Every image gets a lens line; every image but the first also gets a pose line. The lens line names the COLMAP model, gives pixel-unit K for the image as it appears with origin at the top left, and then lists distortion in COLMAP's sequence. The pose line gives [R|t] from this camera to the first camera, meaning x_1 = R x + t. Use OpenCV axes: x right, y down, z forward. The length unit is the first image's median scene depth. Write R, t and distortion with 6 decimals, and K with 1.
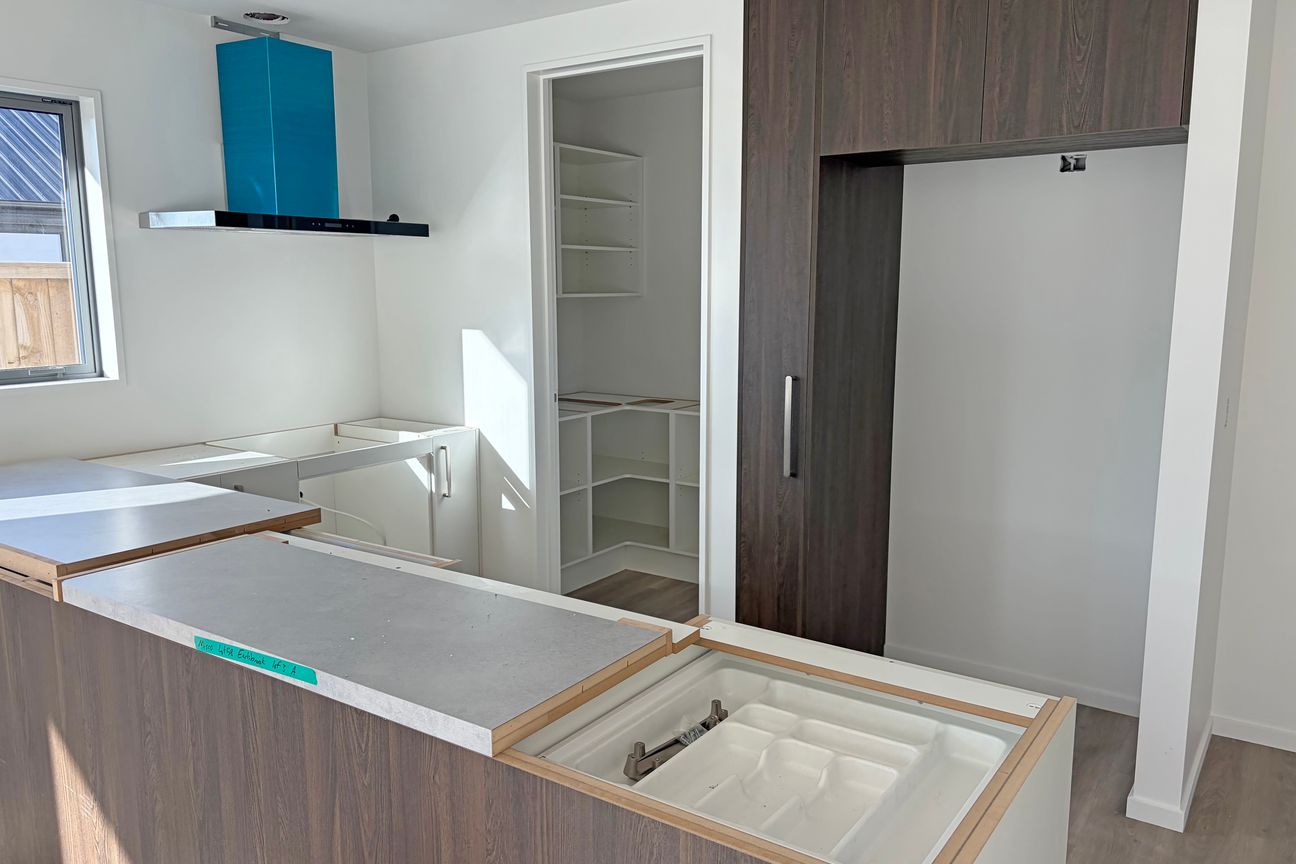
lens RADIAL K [[974.2, 0, 653.0], [0, 974.2, 437.4], [0, 0, 1]] dist [0.031968, -0.016109]
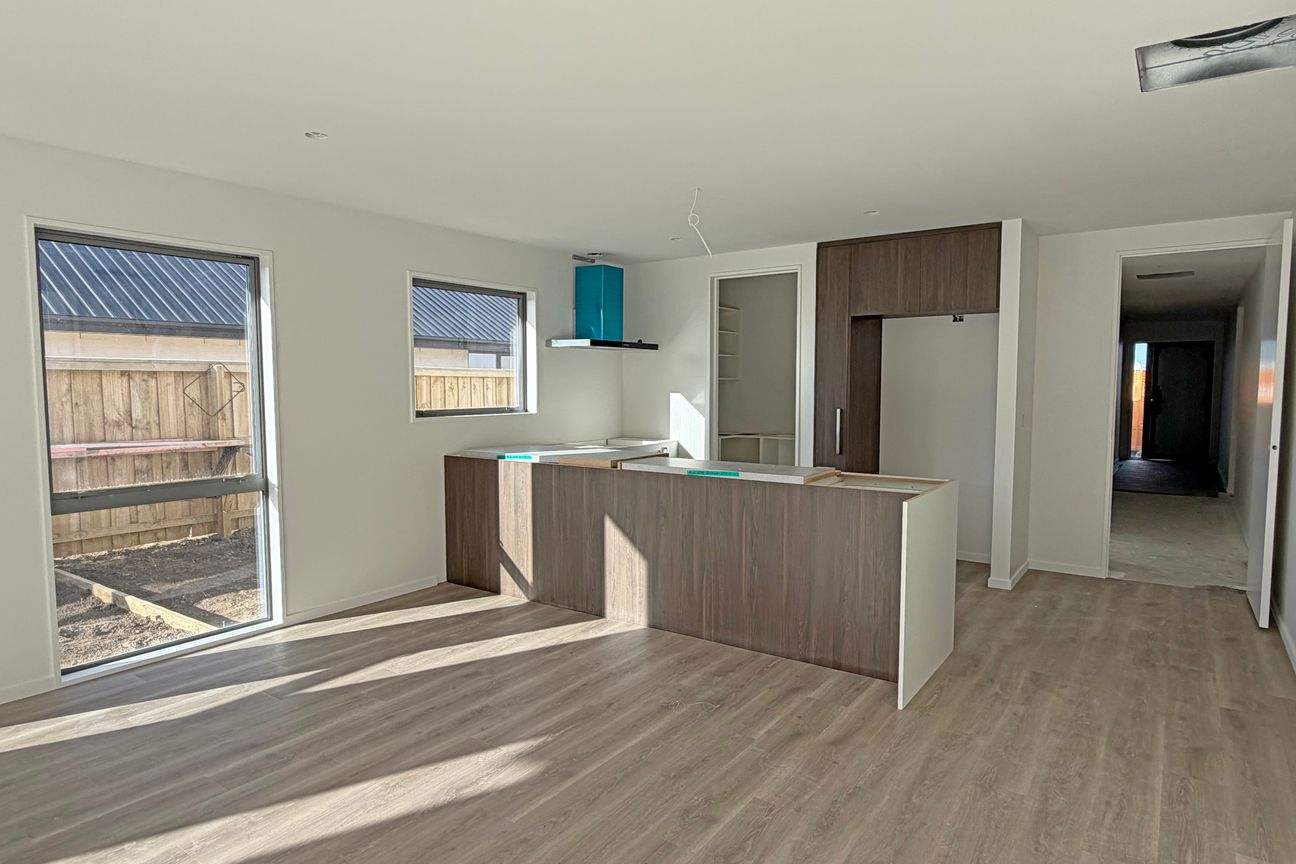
lens RADIAL K [[755.0, 0, 641.7], [0, 755.0, 434.6], [0, 0, 1]] dist [0.003573, 0.000843]
pose [[0.999882, 0.000764, -0.015350, -0.286269], [-0.002161, 0.995832, -0.091183, 0.154645], [0.015217, 0.091206, 0.995716, -0.747627]]
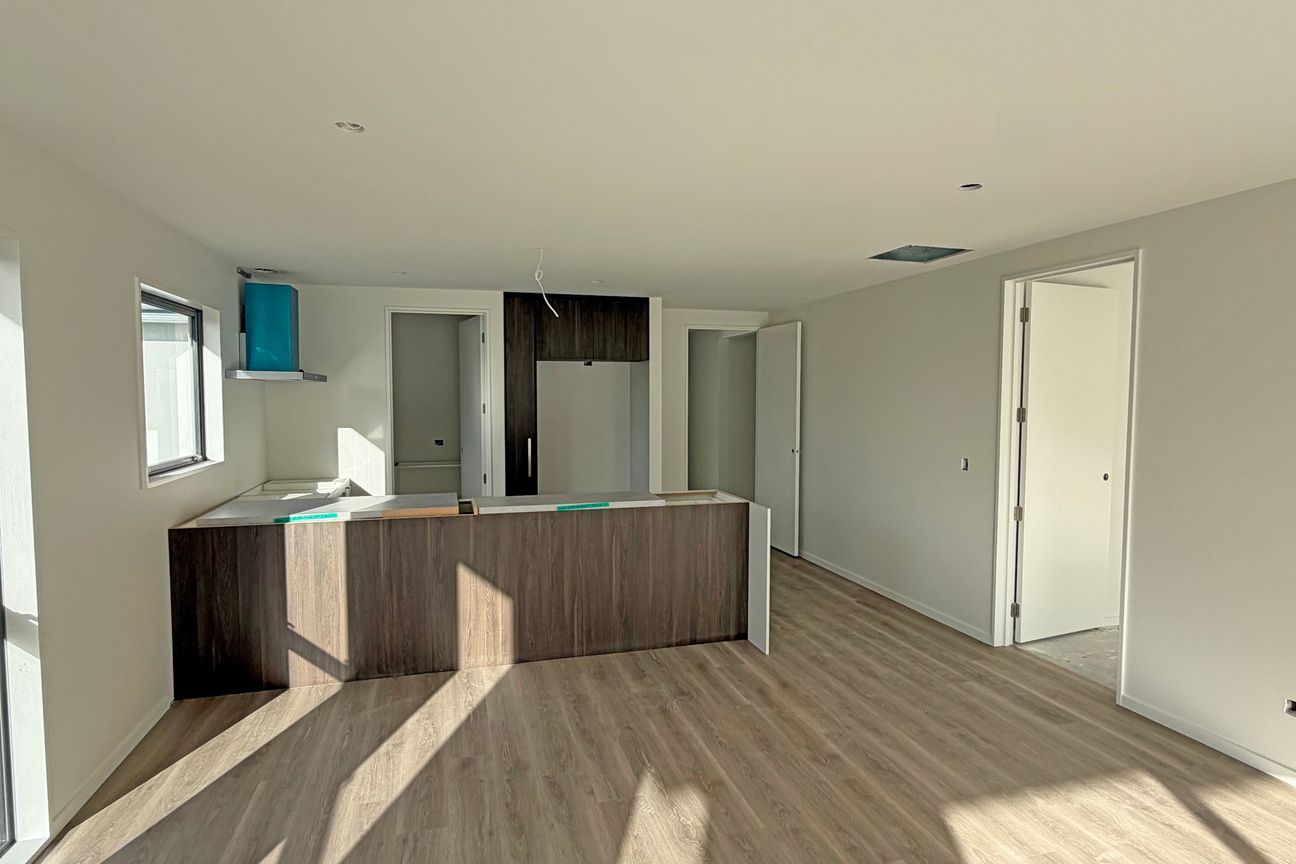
lens RADIAL K [[697.8, 0, 645.2], [0, 697.8, 434.3], [0, 0, 1]] dist [0.001934, -0.000634]
pose [[0.636392, -0.042714, 0.770182, -1.083465], [0.121187, 0.991603, -0.045142, 0.046984], [-0.761787, 0.122064, 0.636224, -0.433701]]
